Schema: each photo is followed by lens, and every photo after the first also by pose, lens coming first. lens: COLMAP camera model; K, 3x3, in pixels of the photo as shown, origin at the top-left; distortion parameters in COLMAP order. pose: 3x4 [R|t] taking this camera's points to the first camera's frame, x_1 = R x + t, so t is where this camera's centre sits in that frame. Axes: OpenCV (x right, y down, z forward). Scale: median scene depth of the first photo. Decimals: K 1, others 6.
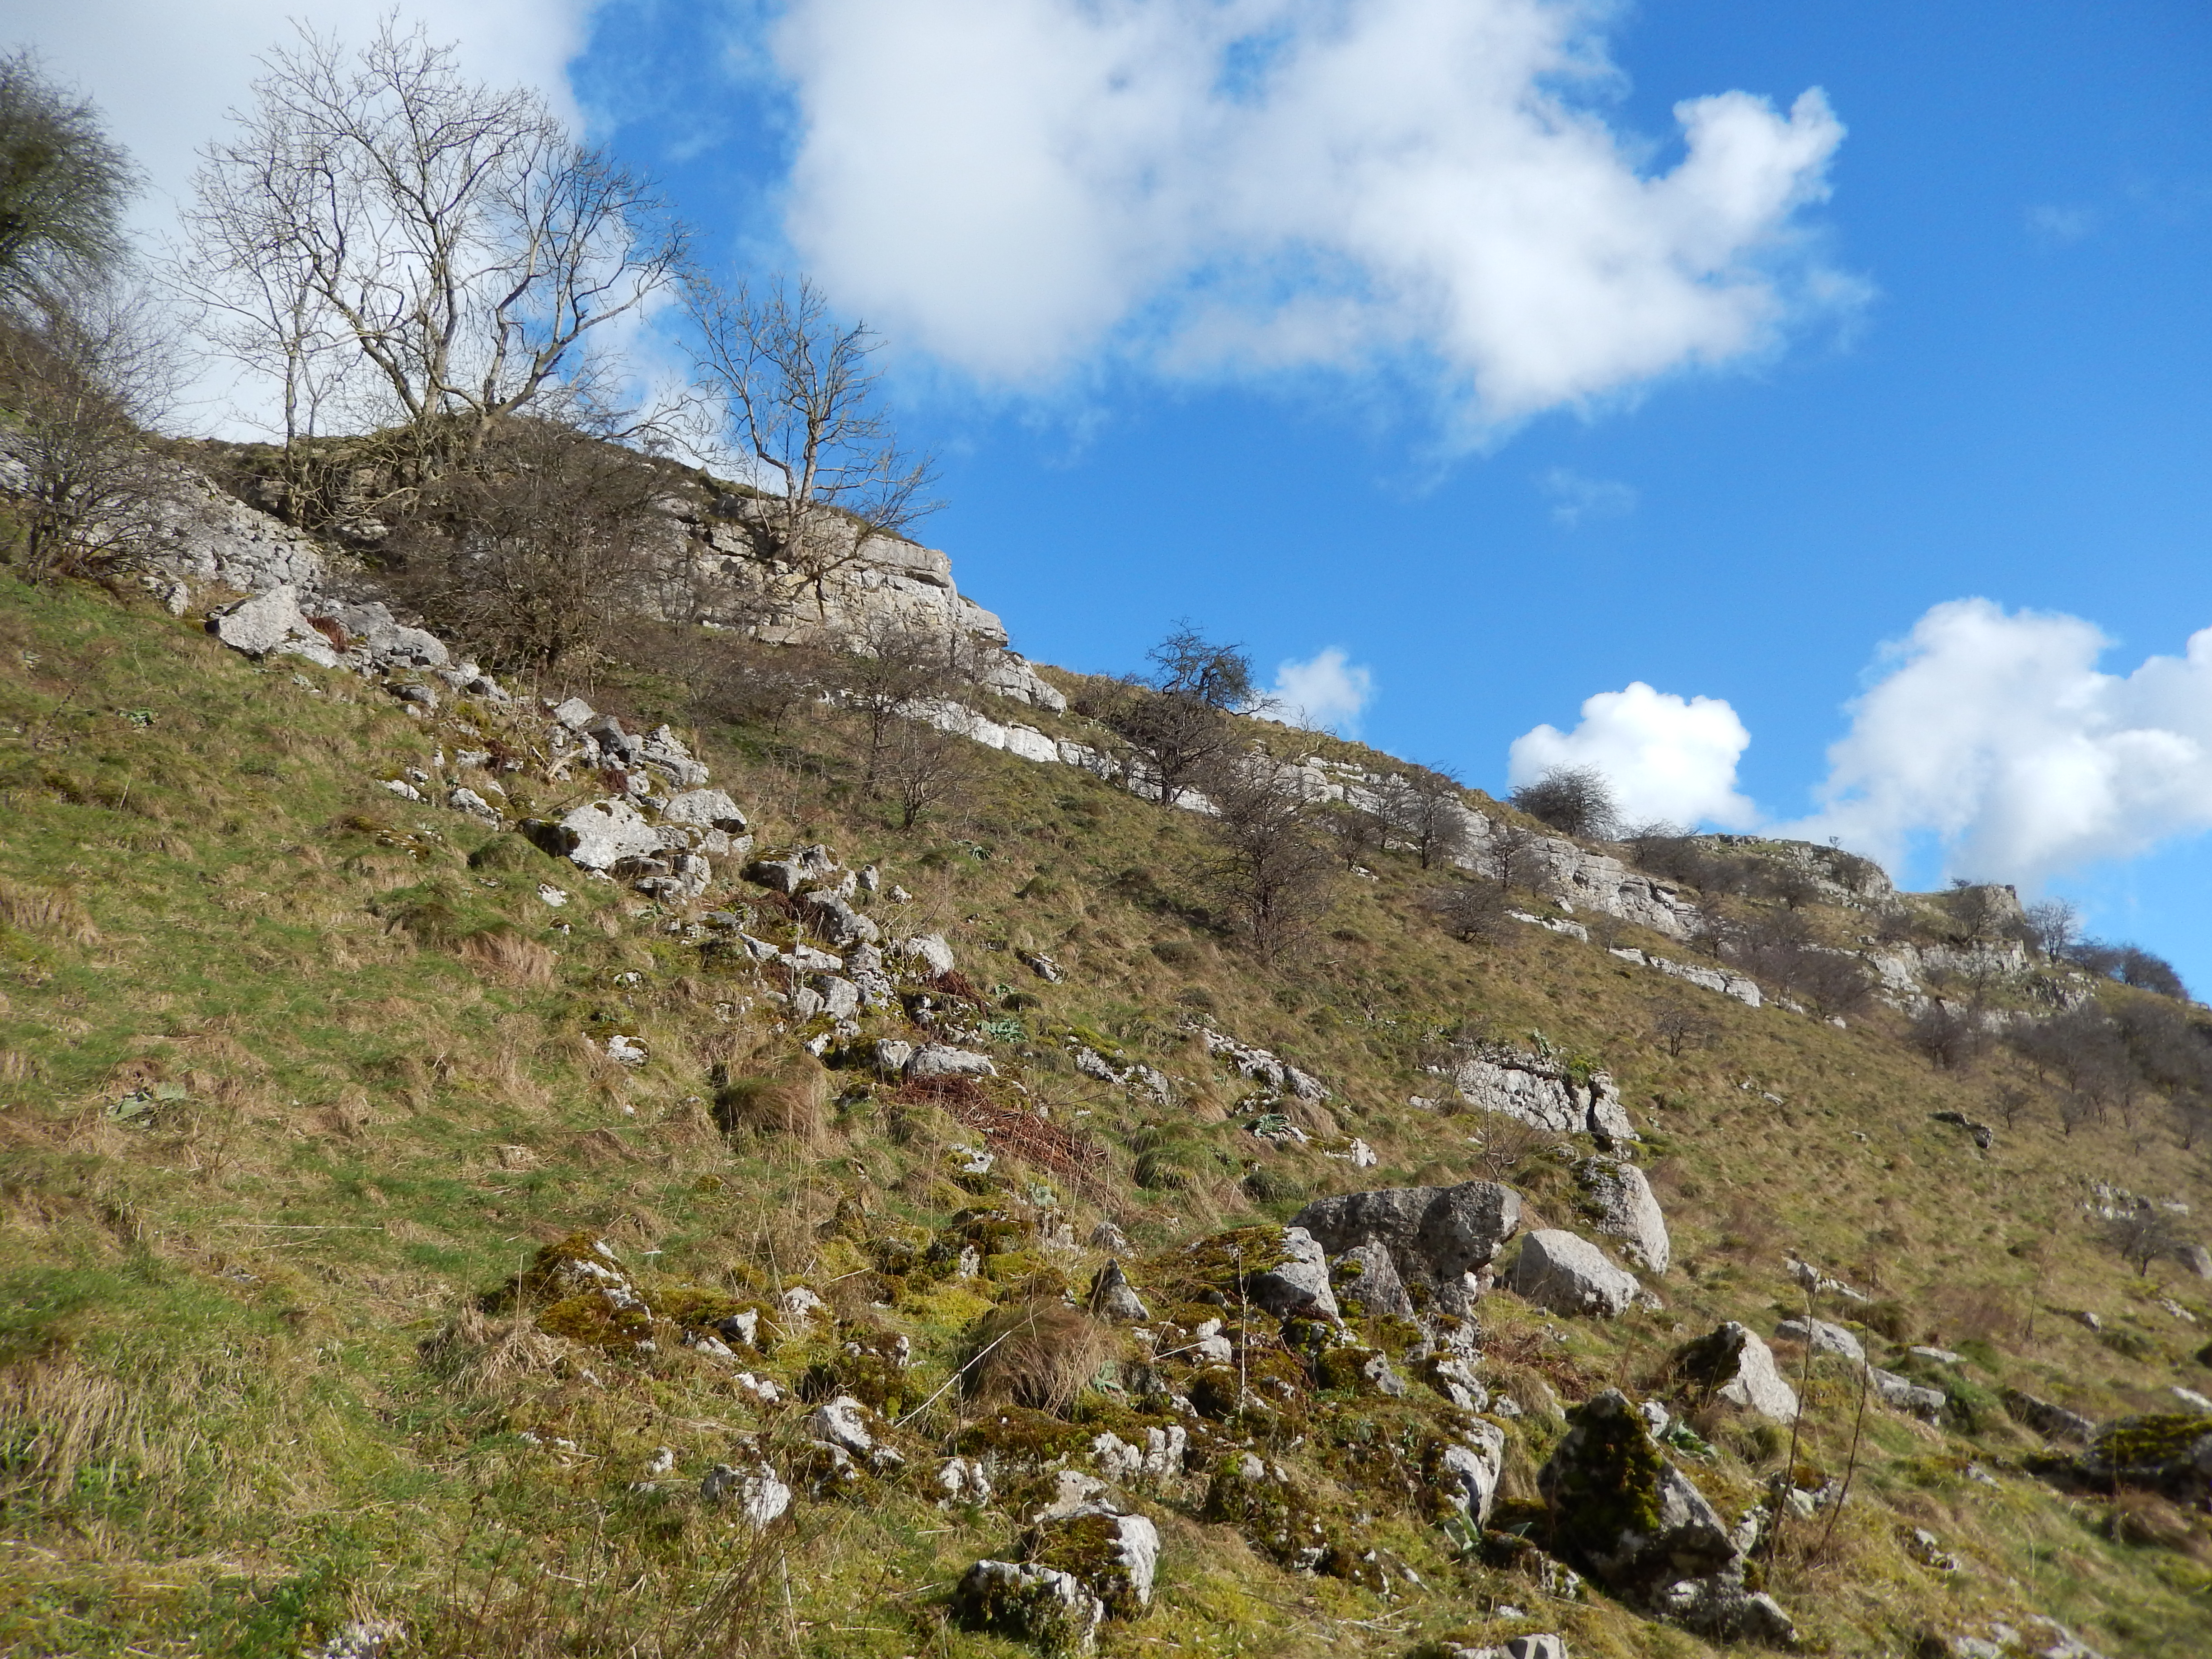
lens RADIAL K [[1602.4, 0, 1054.8], [0, 1602.4, 828.7], [0, 0, 1]] dist [0.049116, 0.003394]
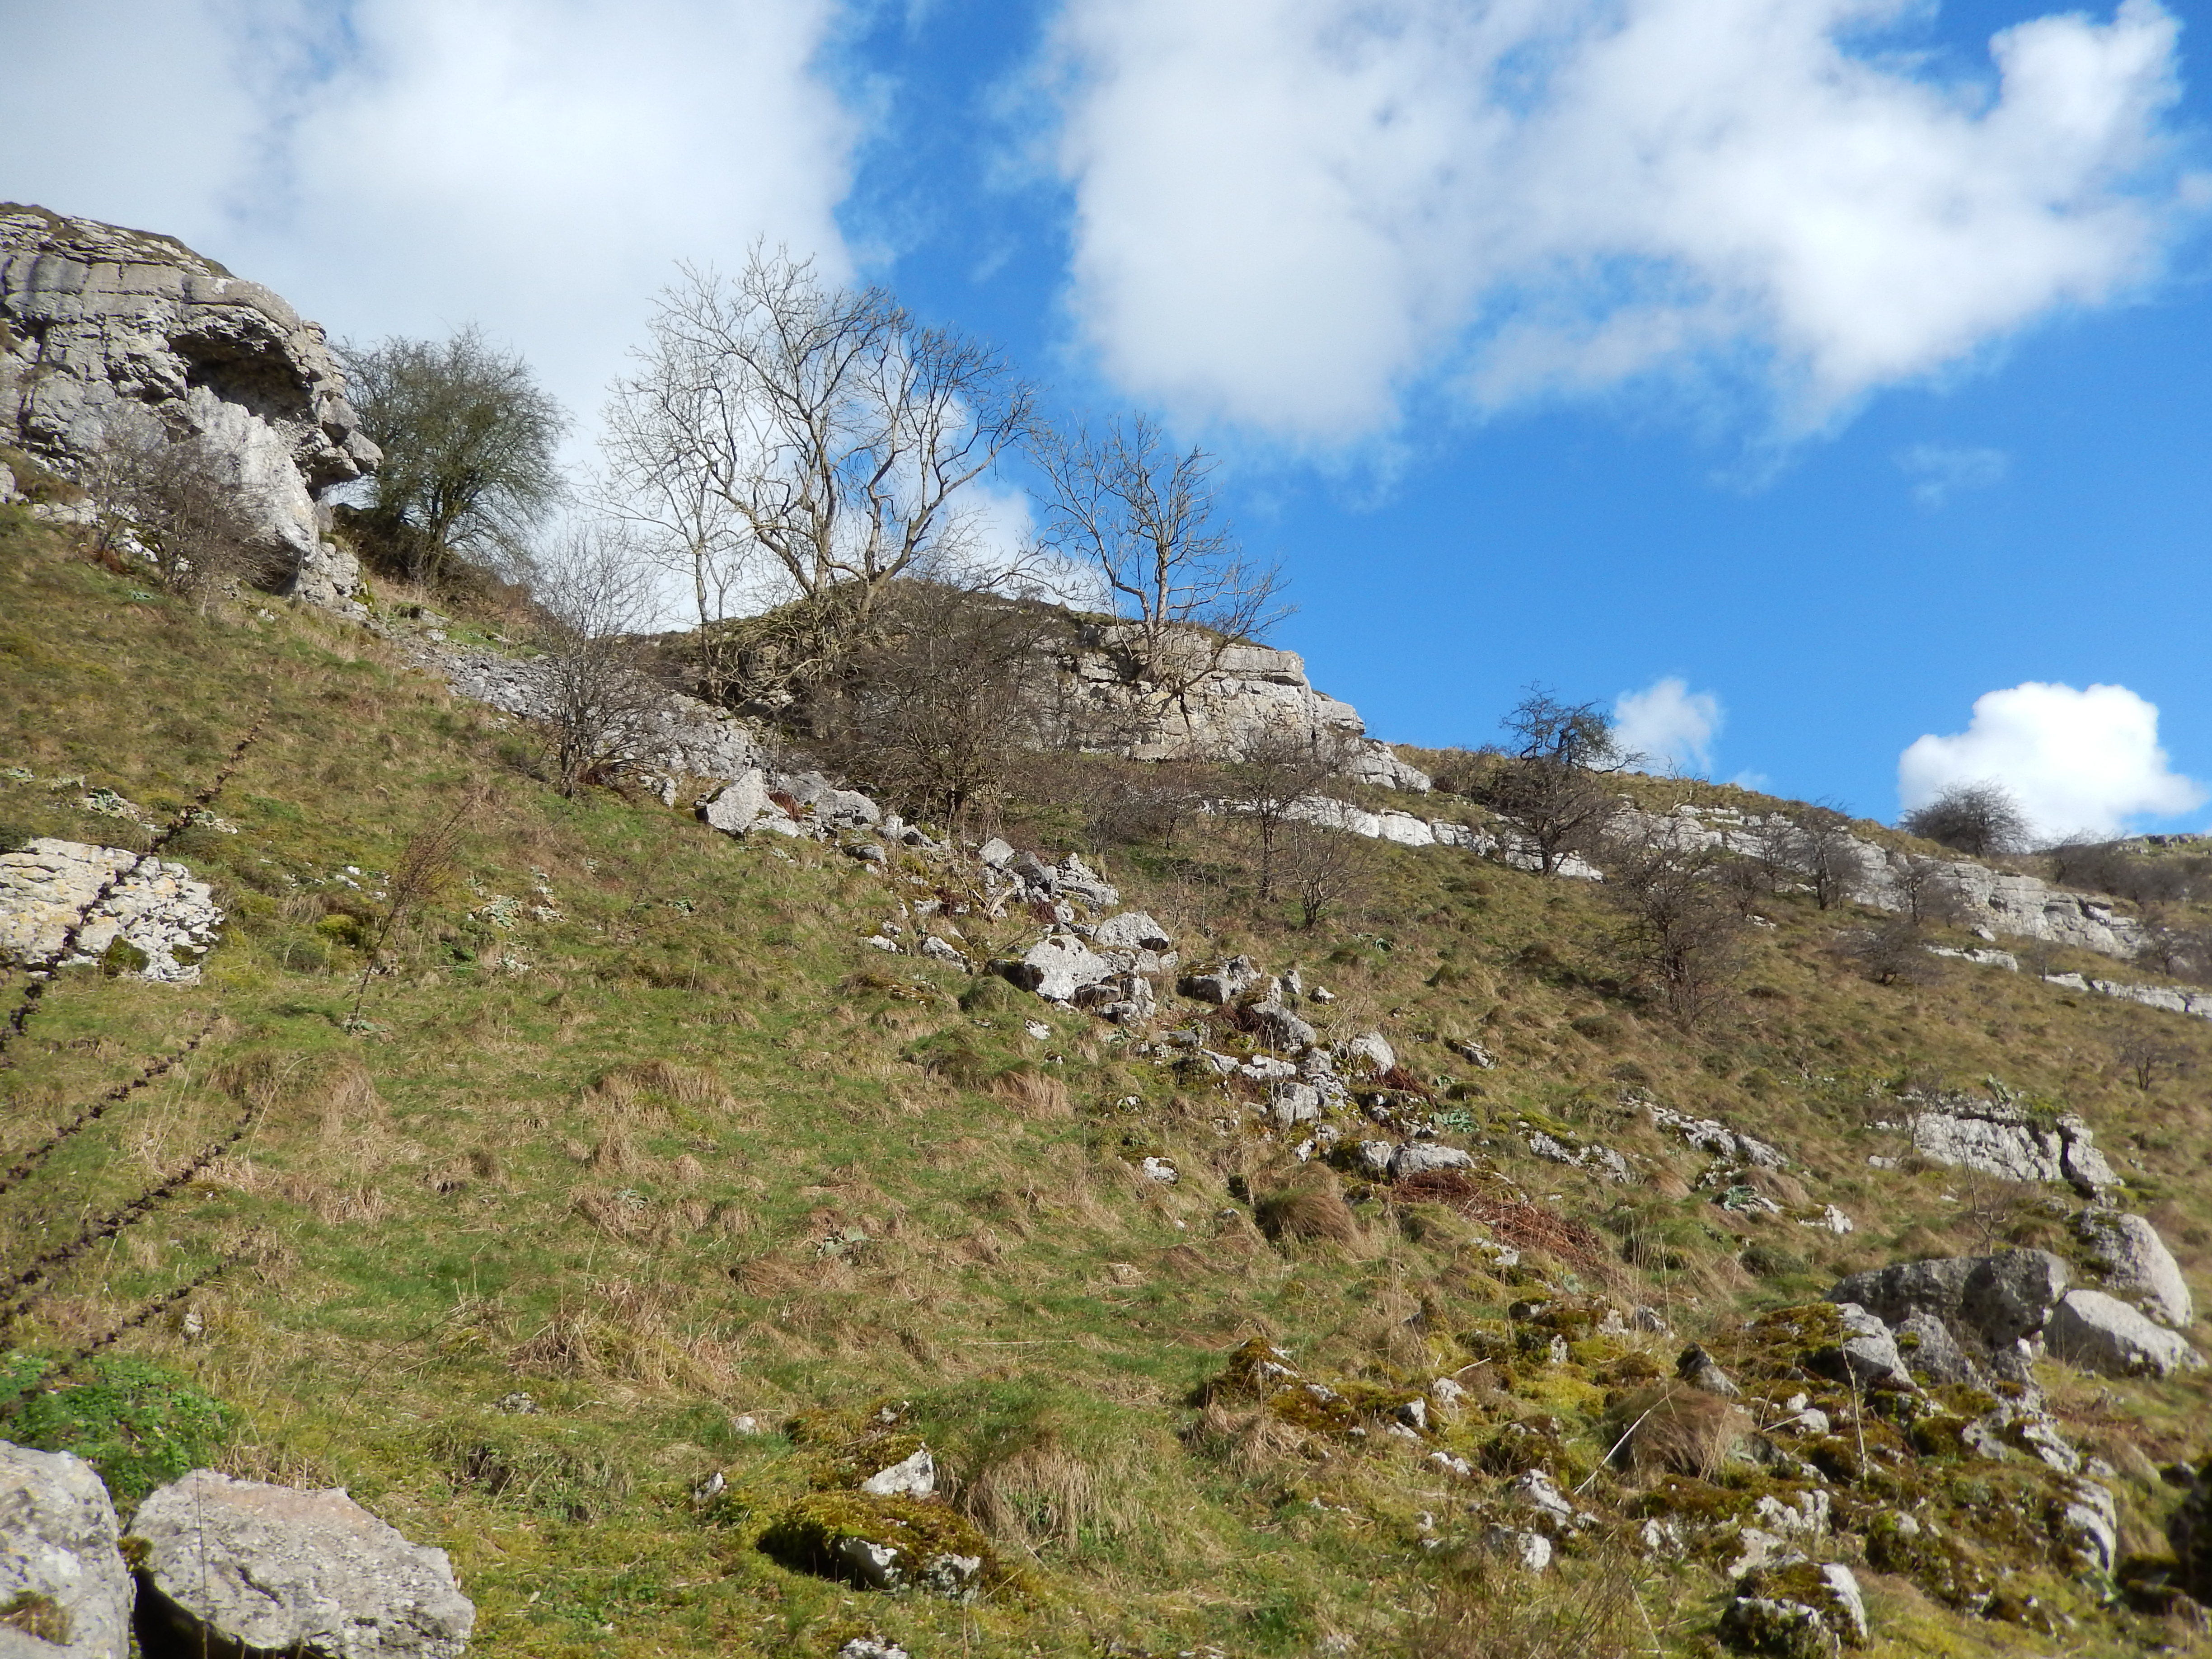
lens RADIAL K [[1636.0, 0, 1070.7], [0, 1636.0, 830.0], [0, 0, 1]] dist [0.059900, -0.018132]
pose [[0.980170, -0.104138, -0.168586, -0.063193], [0.096953, 0.994016, -0.050326, -0.027031], [0.172818, 0.032983, 0.984401, -0.084393]]
